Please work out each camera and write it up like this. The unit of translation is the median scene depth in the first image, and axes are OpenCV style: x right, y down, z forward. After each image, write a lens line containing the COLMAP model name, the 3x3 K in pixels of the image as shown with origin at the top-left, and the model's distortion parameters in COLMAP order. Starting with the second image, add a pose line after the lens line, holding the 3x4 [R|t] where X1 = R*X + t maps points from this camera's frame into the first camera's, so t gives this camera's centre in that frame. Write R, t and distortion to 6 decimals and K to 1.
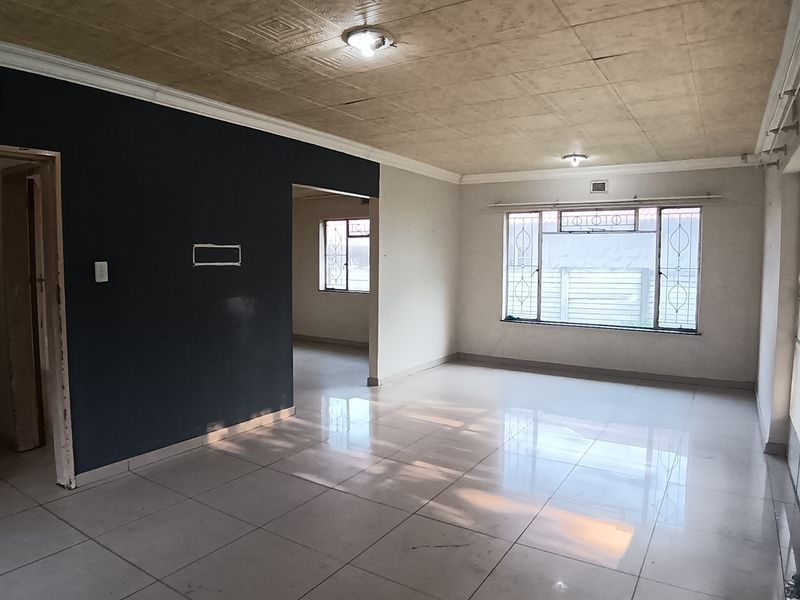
lens RADIAL K [[533.1, 0, 402.2], [0, 533.1, 297.8], [0, 0, 1]] dist [-0.100852, 0.003313]
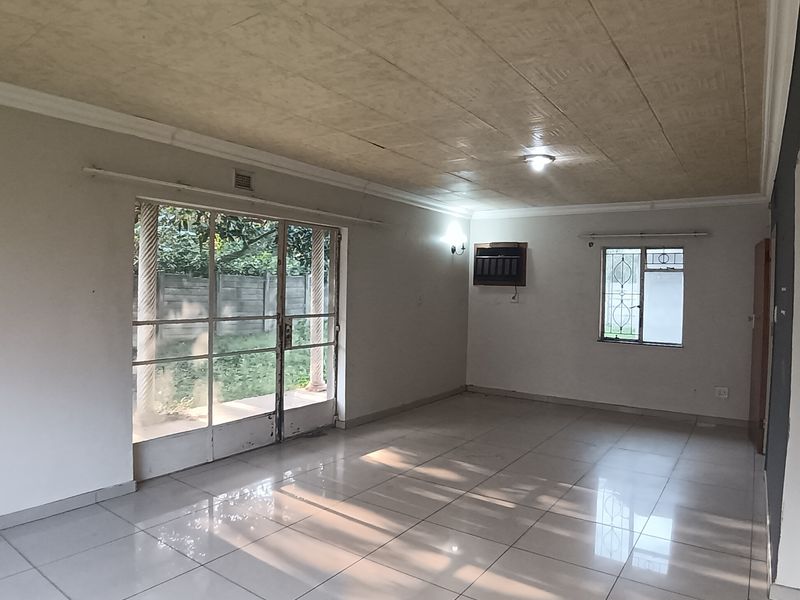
lens RADIAL K [[533.1, 0, 402.2], [0, 533.1, 297.8], [0, 0, 1]] dist [-0.100852, 0.003313]
pose [[-0.998684, -0.025701, 0.044390, 0.176708], [-0.021481, 0.995429, 0.093052, -0.139969], [-0.046578, 0.091976, -0.994671, 1.726594]]
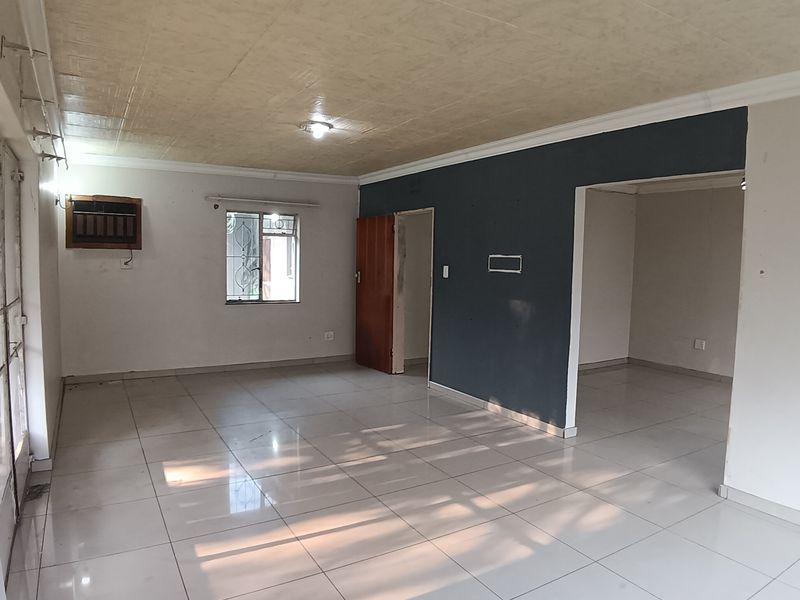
lens RADIAL K [[533.1, 0, 402.2], [0, 533.1, 297.8], [0, 0, 1]] dist [-0.100852, 0.003313]
pose [[-0.444637, 0.056185, -0.893947, 0.842334], [-0.087193, 0.990576, 0.105627, -0.109218], [0.891457, 0.124912, -0.435547, 1.300344]]
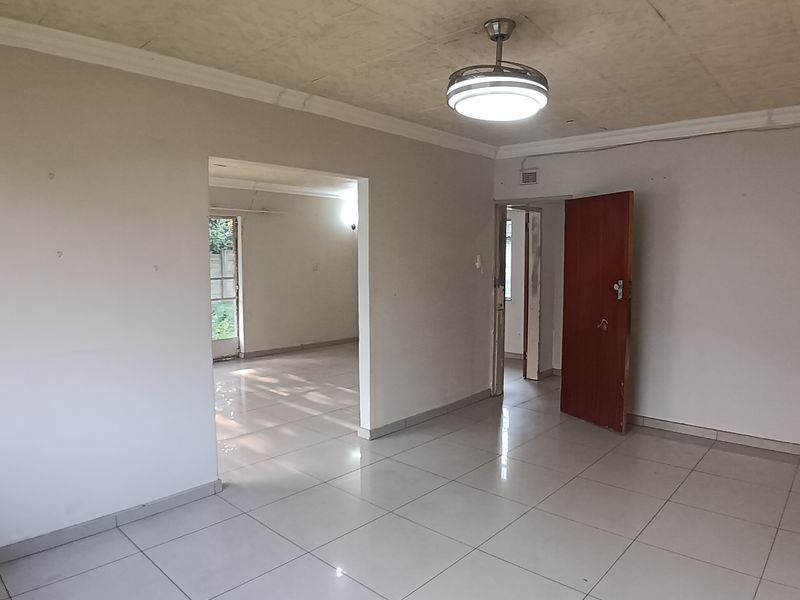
lens RADIAL K [[533.1, 0, 402.2], [0, 533.1, 297.8], [0, 0, 1]] dist [-0.100852, 0.003313]
pose [[-0.983746, -0.016392, 0.178816, -0.519458], [0.010762, 0.988653, 0.149831, -0.175395], [-0.179243, 0.149320, -0.972407, 2.144021]]
